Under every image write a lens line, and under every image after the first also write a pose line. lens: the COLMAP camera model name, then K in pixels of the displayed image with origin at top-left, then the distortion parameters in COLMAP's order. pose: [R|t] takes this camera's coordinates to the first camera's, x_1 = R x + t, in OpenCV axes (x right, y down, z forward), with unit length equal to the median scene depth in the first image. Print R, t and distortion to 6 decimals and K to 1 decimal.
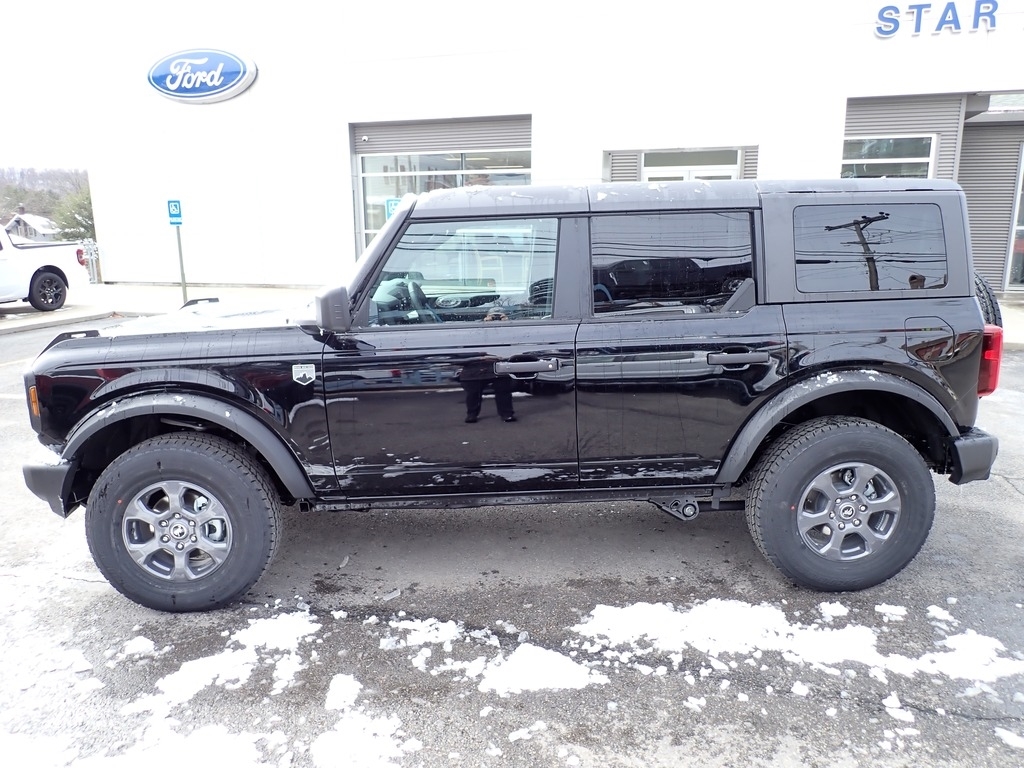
lens RADIAL K [[727.1, 0, 510.0], [0, 727.1, 380.6], [0, 0, 1]] dist [0.014866, -0.001381]
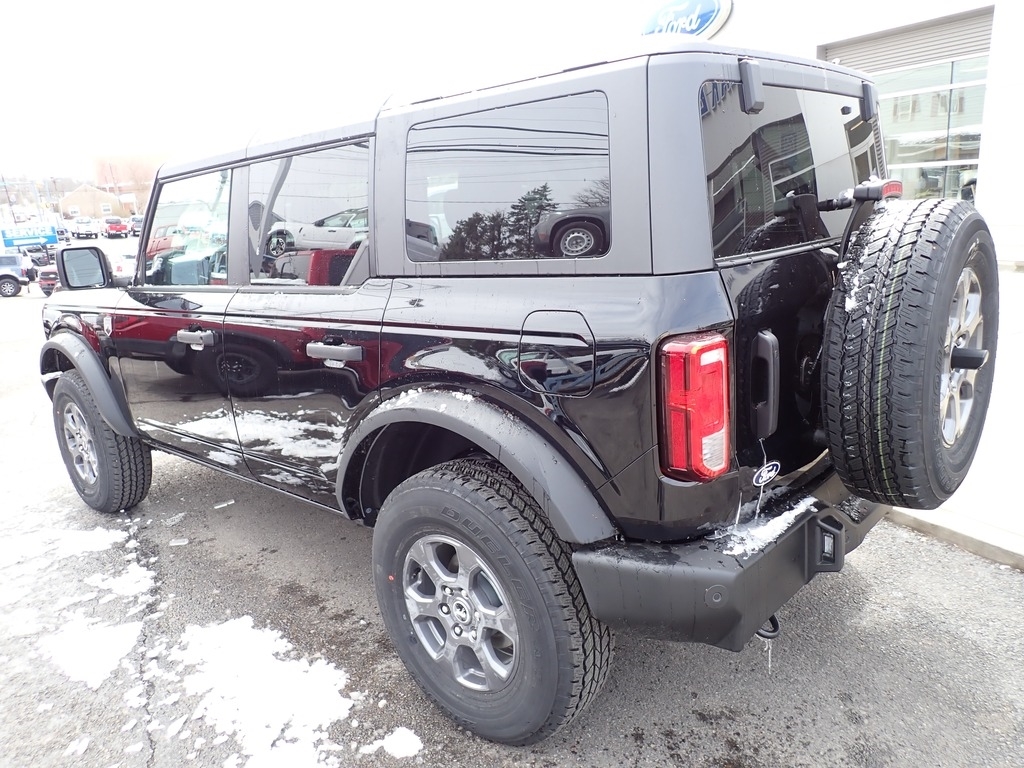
lens RADIAL K [[739.2, 0, 513.3], [0, 739.2, 385.2], [0, 0, 1]] dist [0.024637, 0.002046]
pose [[0.712462, 0.131154, -0.689345, 0.943159], [-0.076532, 0.991041, 0.109456, -0.091865], [0.697525, -0.025226, 0.716116, 0.595901]]
